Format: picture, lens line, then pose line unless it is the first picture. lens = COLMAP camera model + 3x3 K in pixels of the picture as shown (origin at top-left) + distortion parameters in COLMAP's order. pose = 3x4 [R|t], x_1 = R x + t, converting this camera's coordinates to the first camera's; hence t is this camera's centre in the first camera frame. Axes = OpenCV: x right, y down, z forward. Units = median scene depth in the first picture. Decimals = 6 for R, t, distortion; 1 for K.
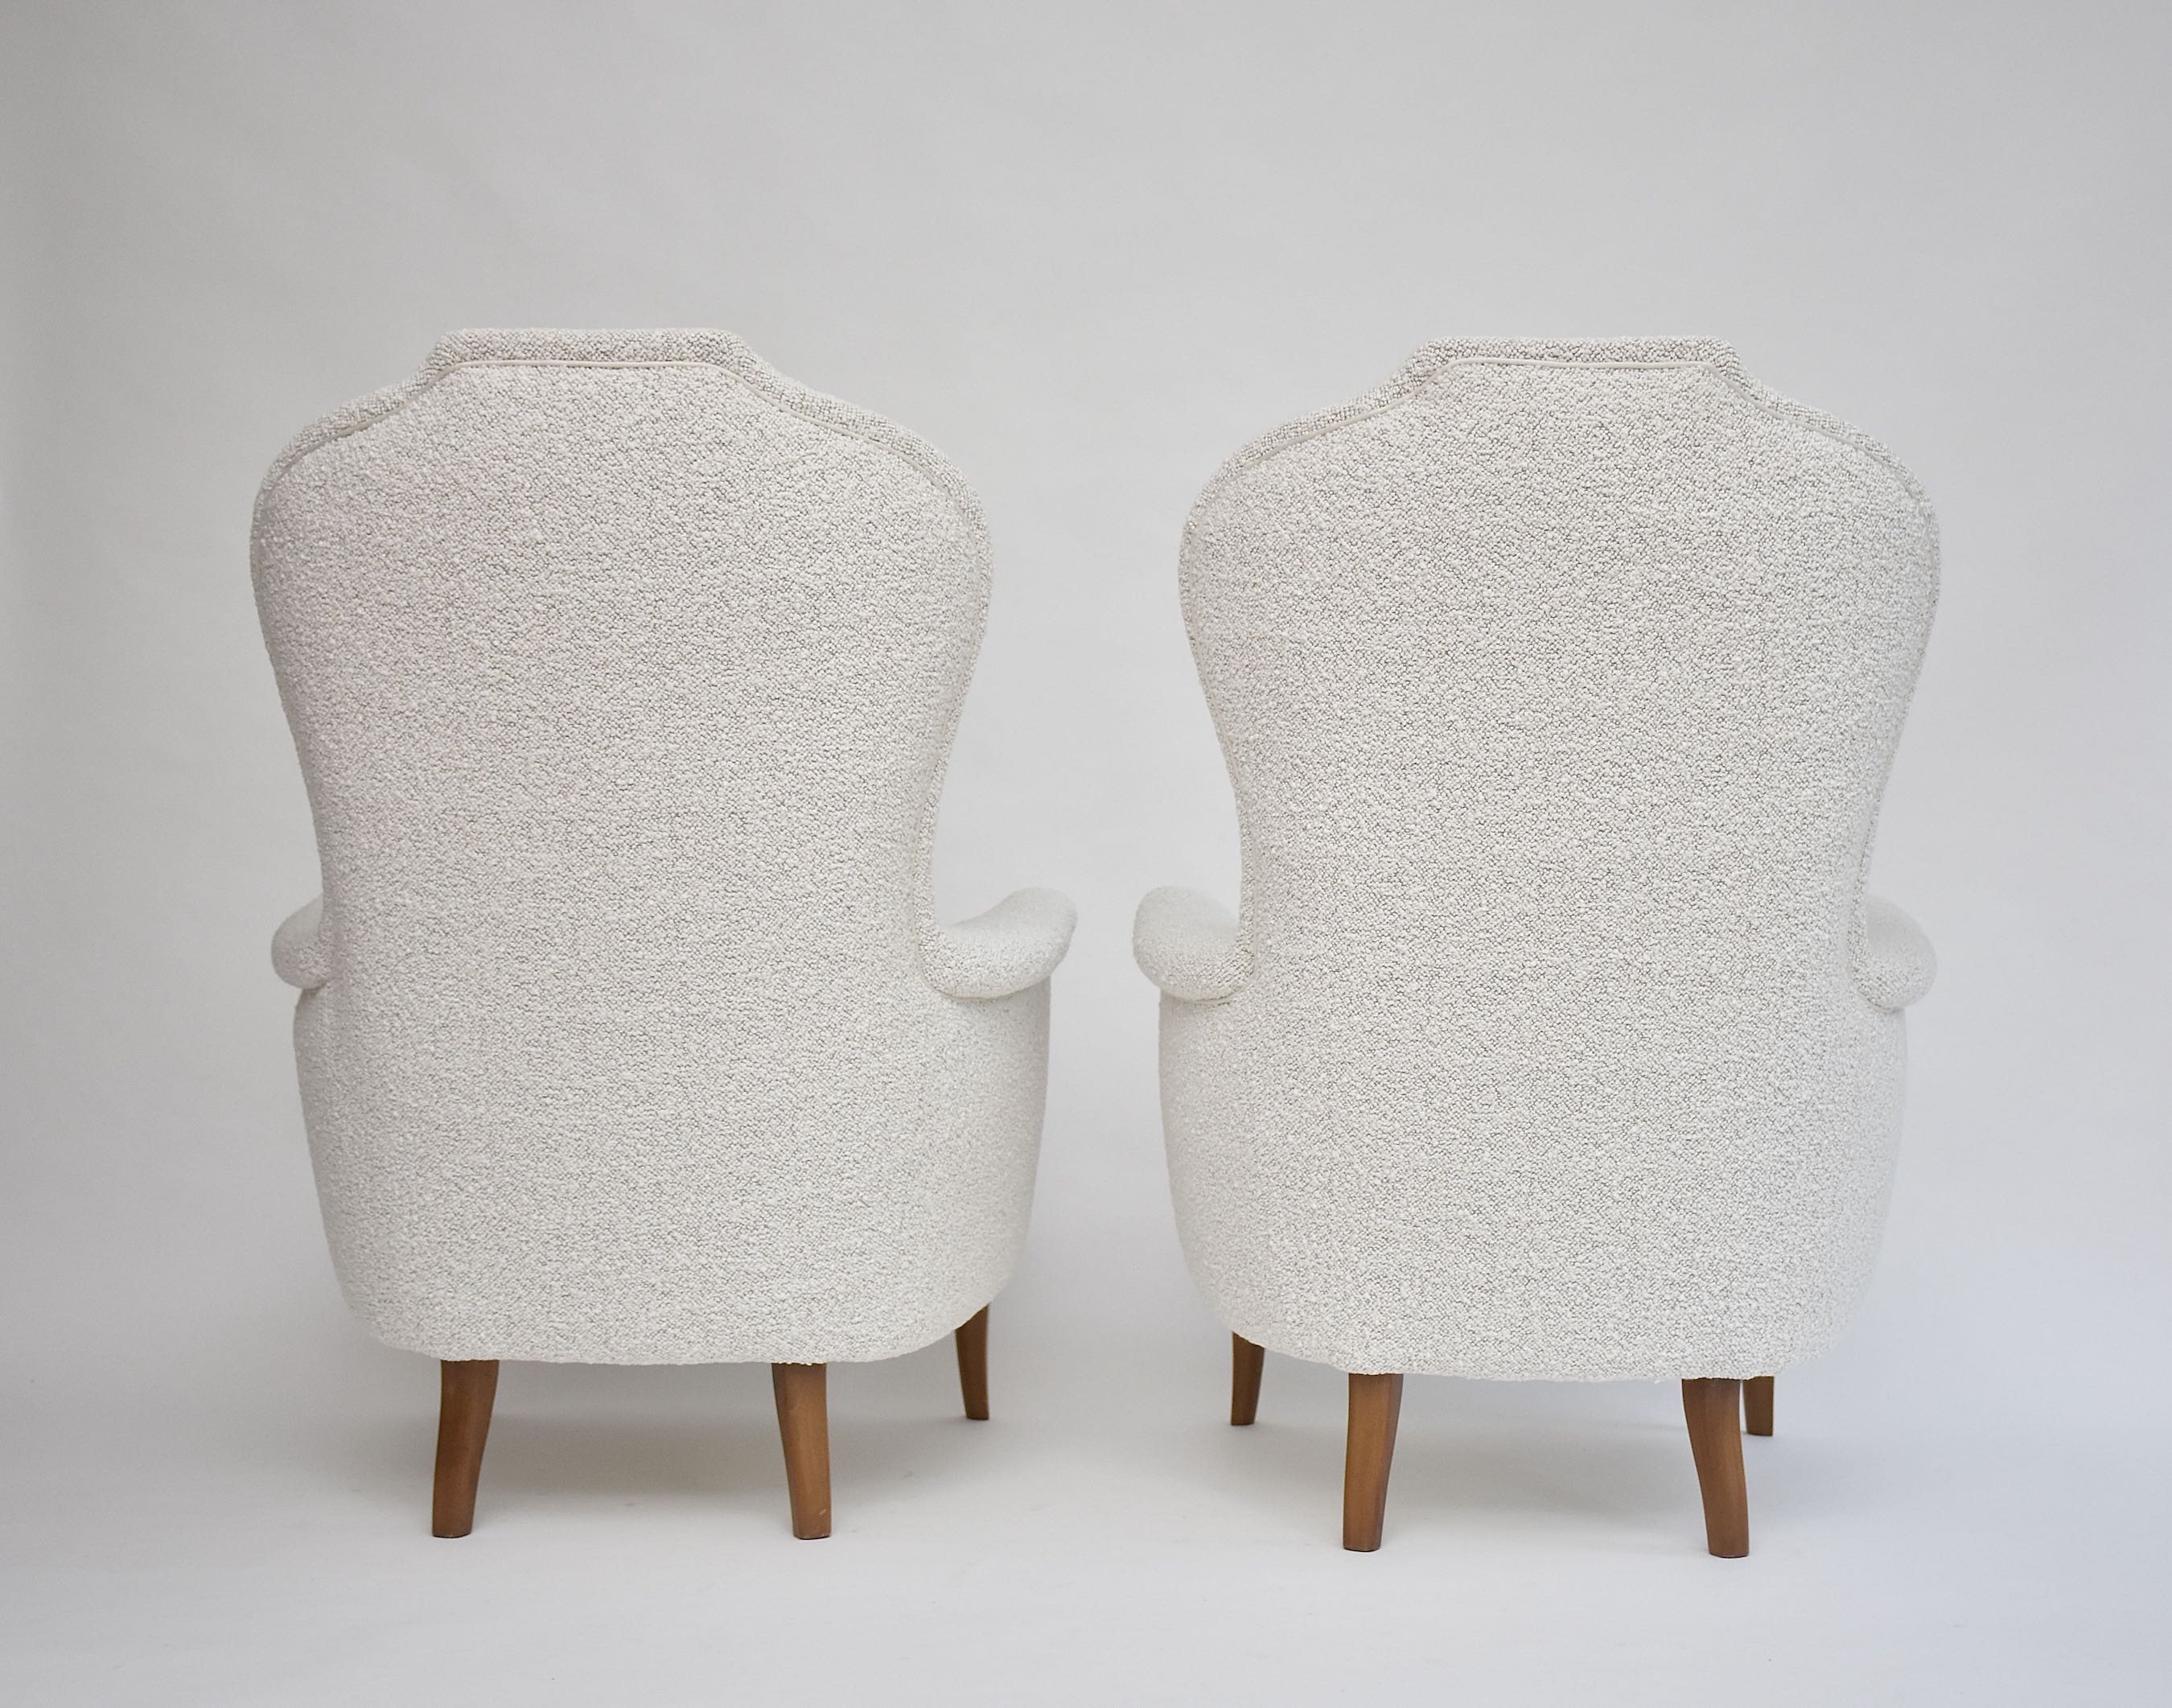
lens RADIAL K [[3095.3, 0, 1103.3], [0, 3095.3, 849.2], [0, 0, 1]] dist [0.086586, 0.000000]
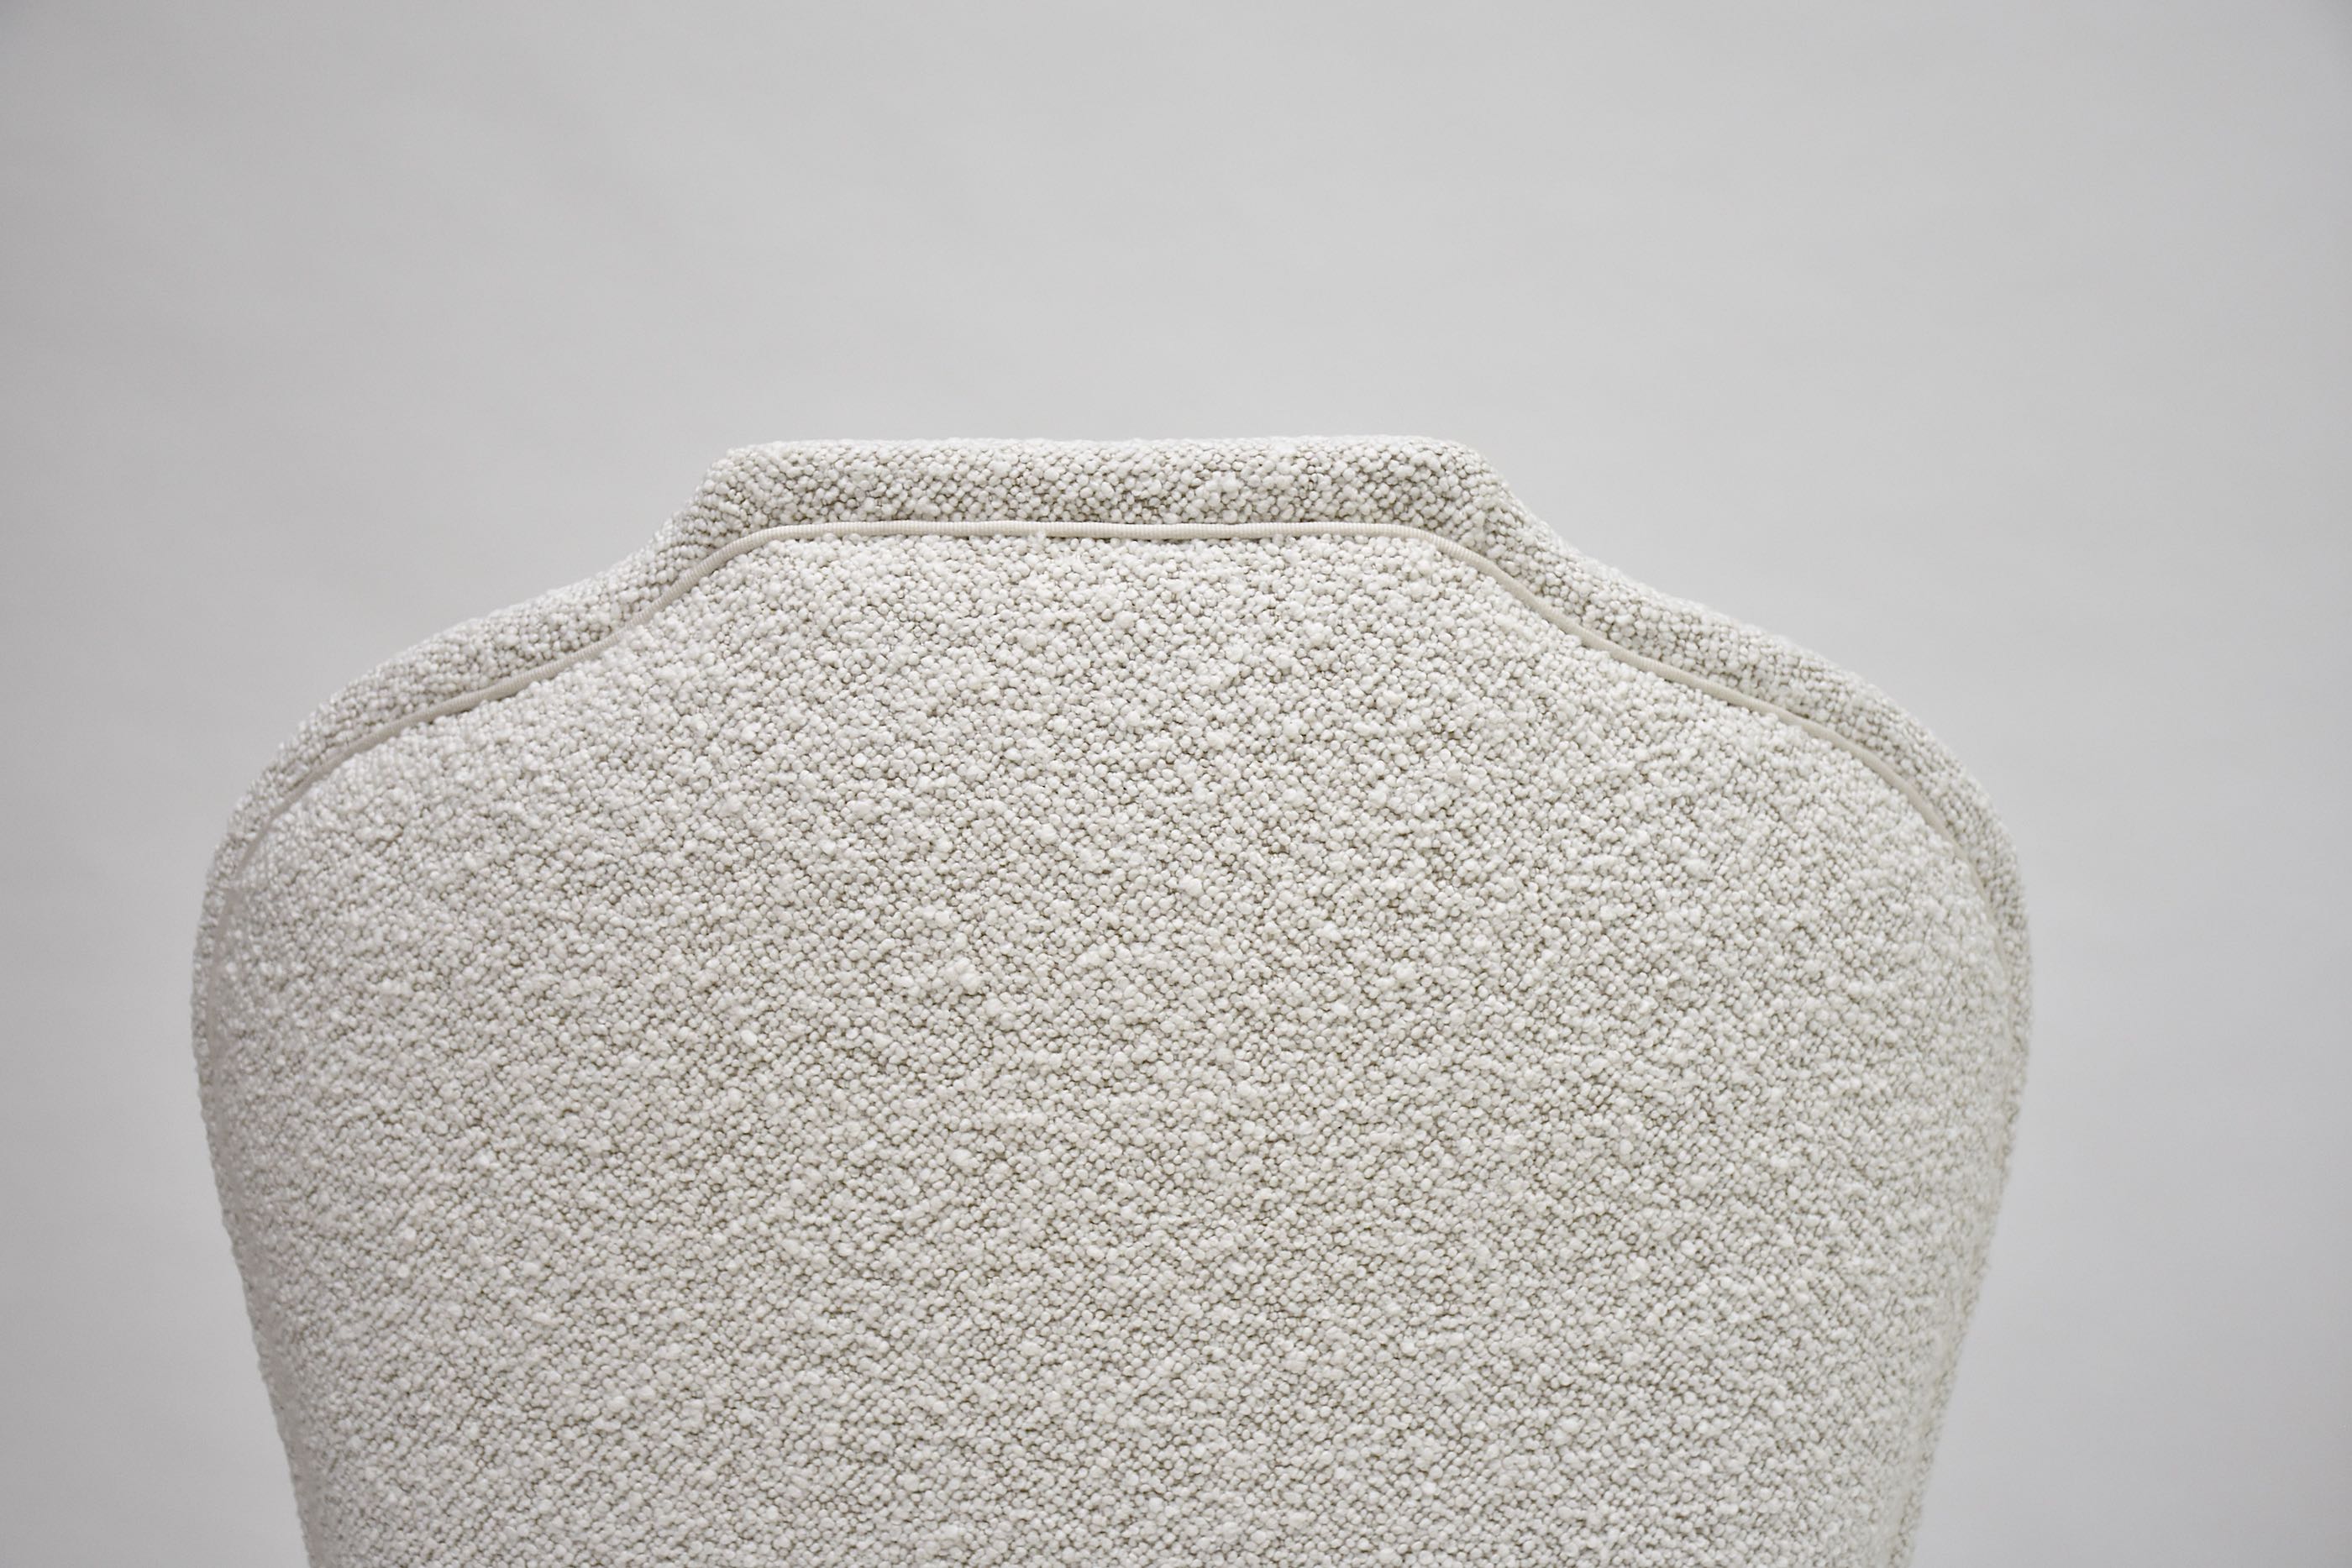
lens RADIAL K [[4023.3, 0, 1179.6], [0, 4023.3, 796.2], [0, 0, 1]] dist [0.223055, 0.000000]
pose [[0.999998, -0.001837, -0.000634, -0.153769], [0.001783, 0.997105, -0.076021, -0.084209], [0.000771, 0.076019, 0.997106, 0.499023]]
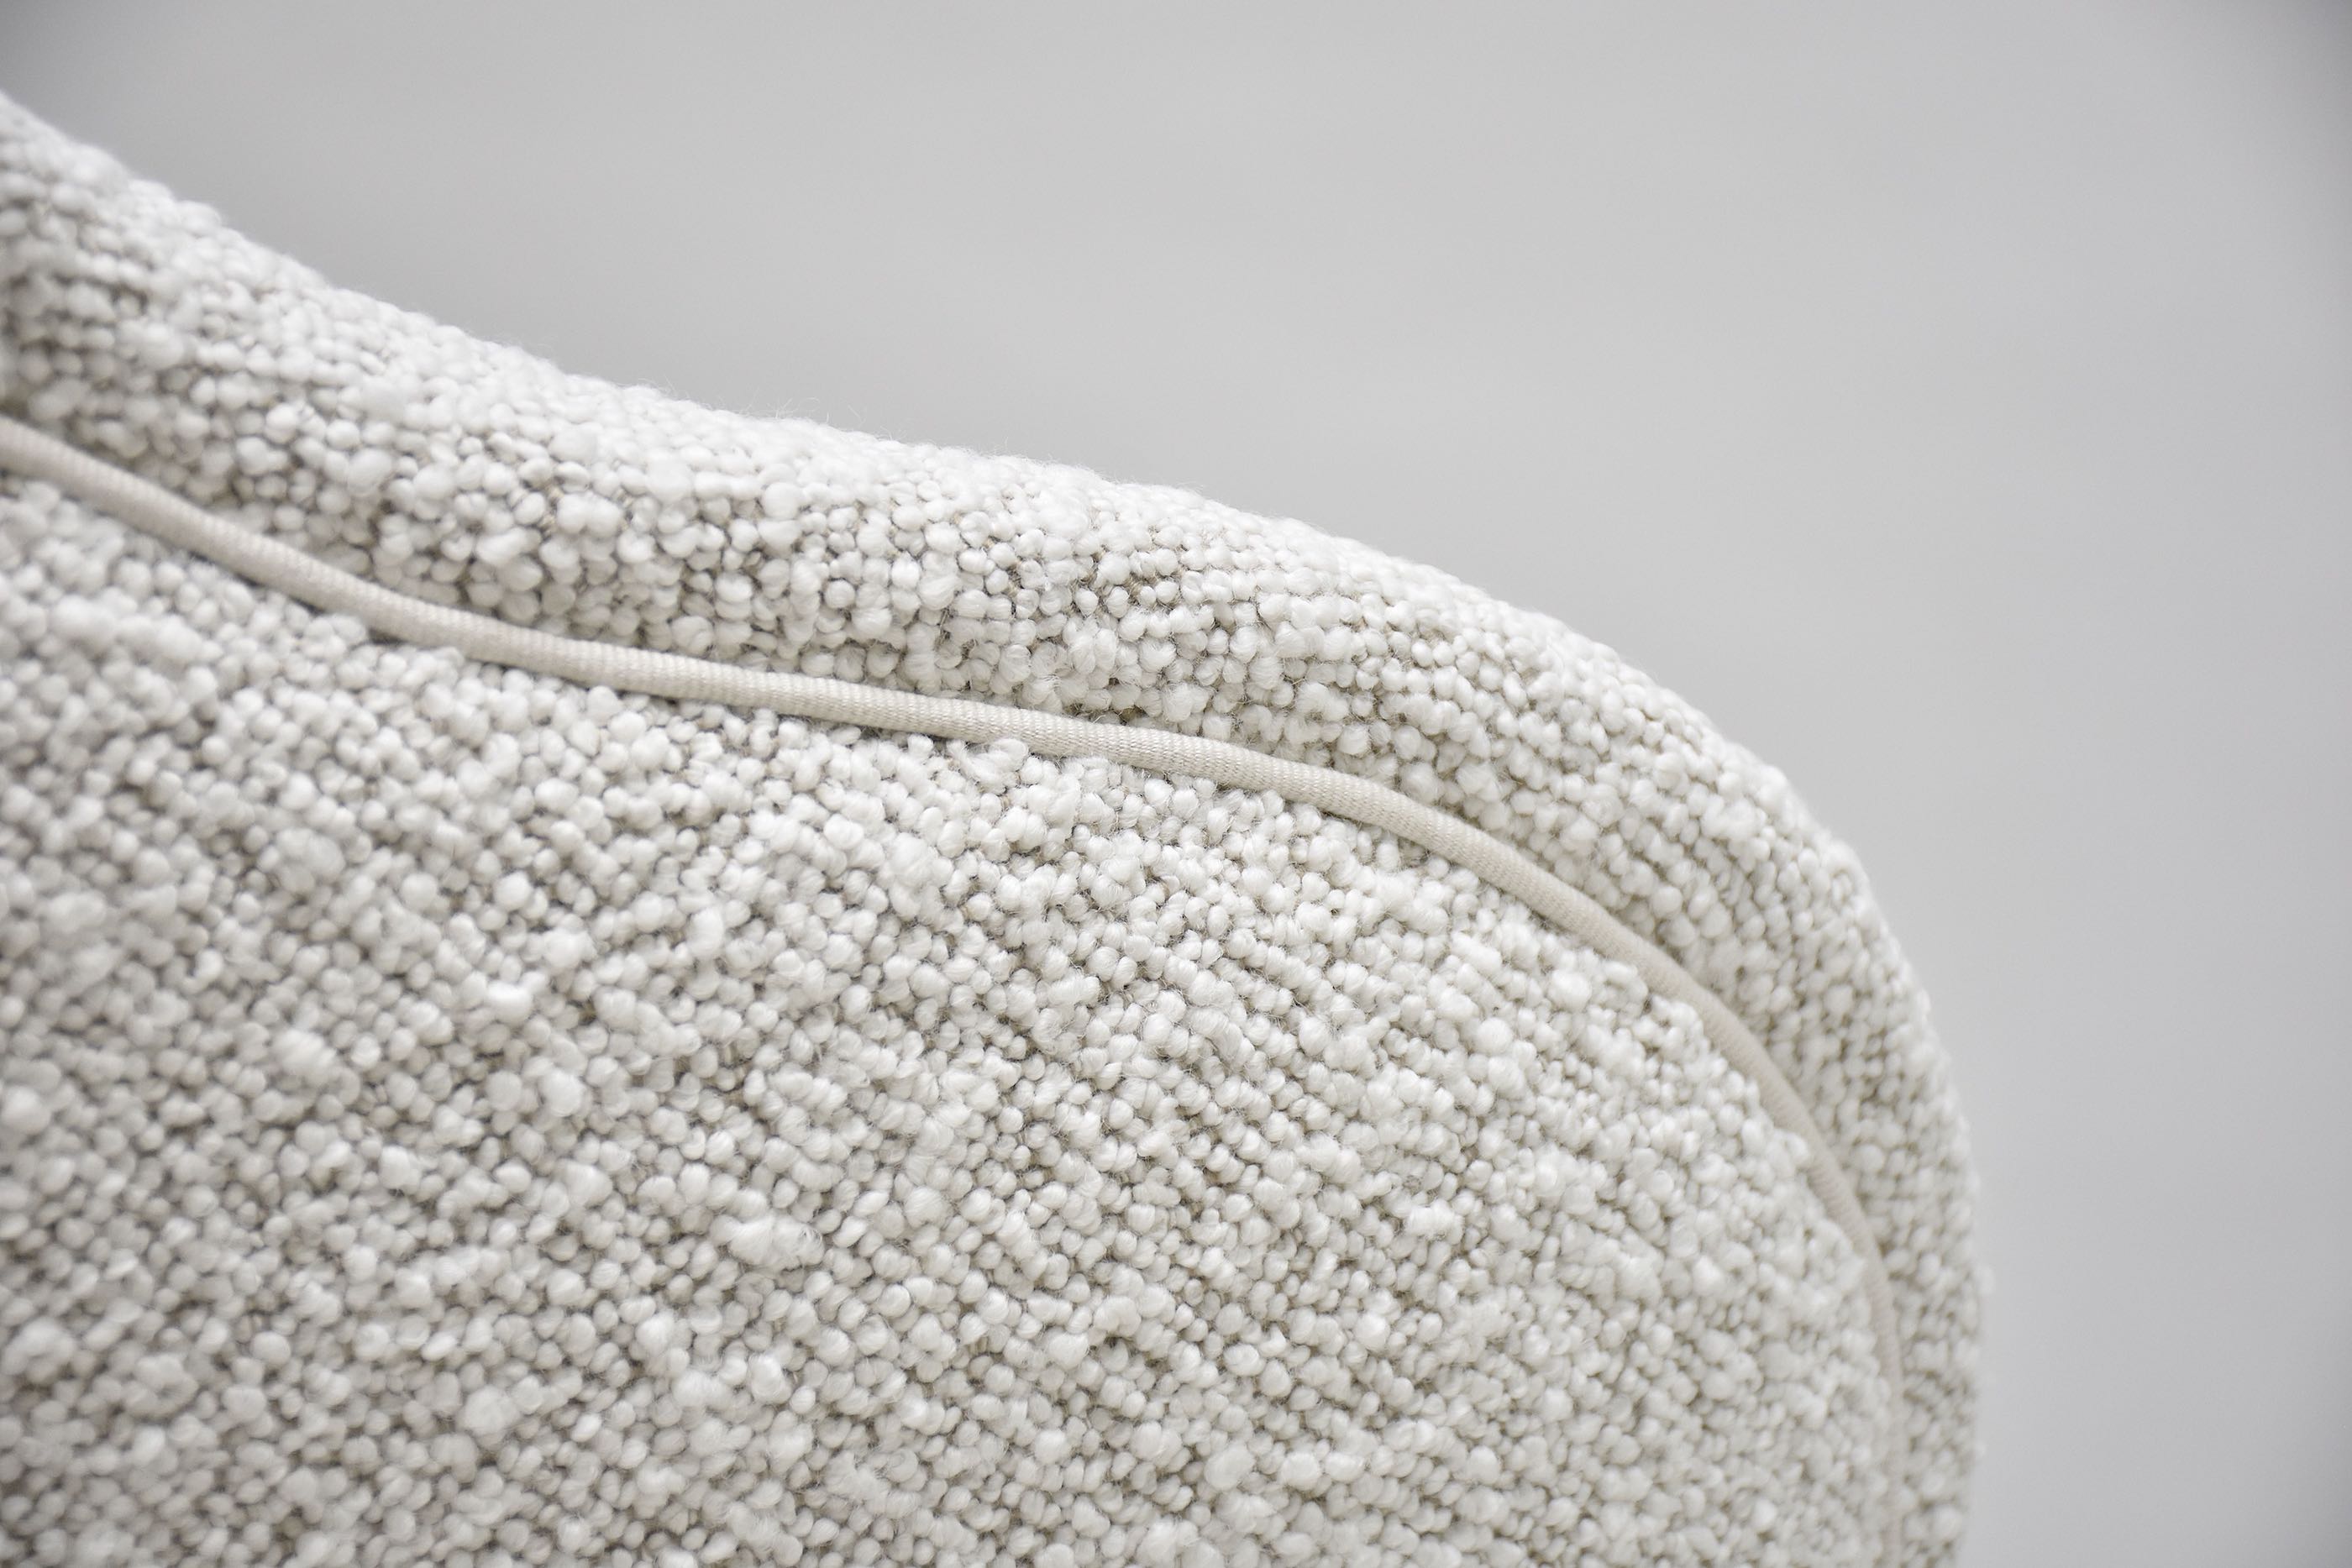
lens RADIAL K [[7674.5, 0, 1211.2], [0, 7674.5, 893.4], [0, 0, 1]] dist [0.764221, 0.000000]
pose [[0.994195, -0.046237, -0.097151, -0.037400], [0.062378, 0.983414, 0.170309, -0.184038], [0.087666, -0.175380, 0.980590, 0.676786]]
